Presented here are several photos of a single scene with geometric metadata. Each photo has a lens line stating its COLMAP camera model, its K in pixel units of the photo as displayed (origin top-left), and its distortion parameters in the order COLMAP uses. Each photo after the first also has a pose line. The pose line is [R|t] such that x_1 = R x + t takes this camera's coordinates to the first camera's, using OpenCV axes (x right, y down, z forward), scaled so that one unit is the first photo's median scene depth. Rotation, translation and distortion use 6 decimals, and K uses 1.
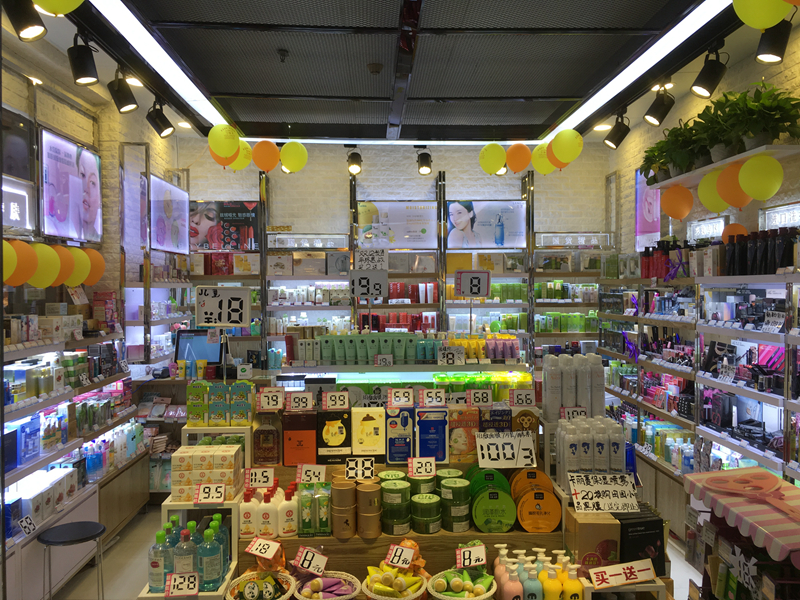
lens RADIAL K [[686.3, 0, 398.7], [0, 686.3, 298.6], [0, 0, 1]] dist [0.064065, -0.055945]
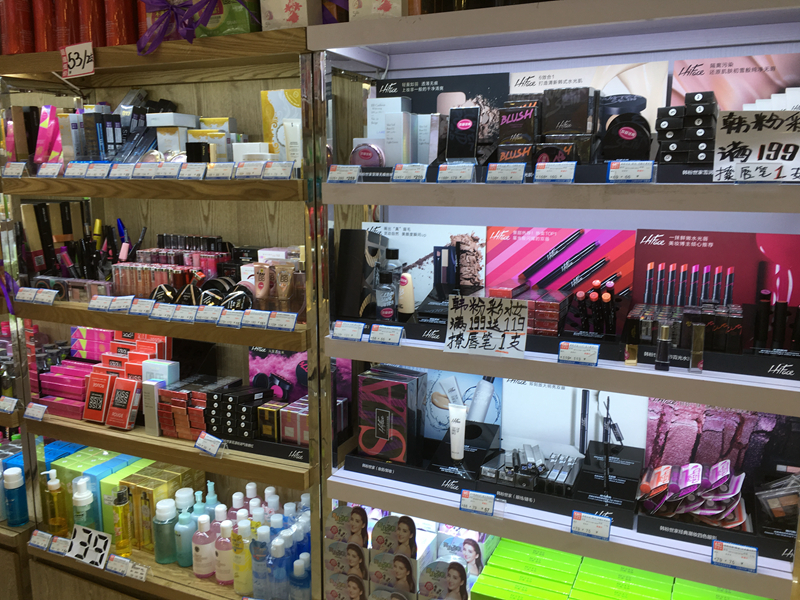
lens RADIAL K [[686.3, 0, 398.9], [0, 686.3, 300.2], [0, 0, 1]] dist [0.064065, -0.055945]
pose [[0.448646, -0.168959, 0.877593, 0.251802], [0.019542, 0.983587, 0.179375, 0.055820], [-0.893496, -0.063326, 0.444584, 1.327233]]
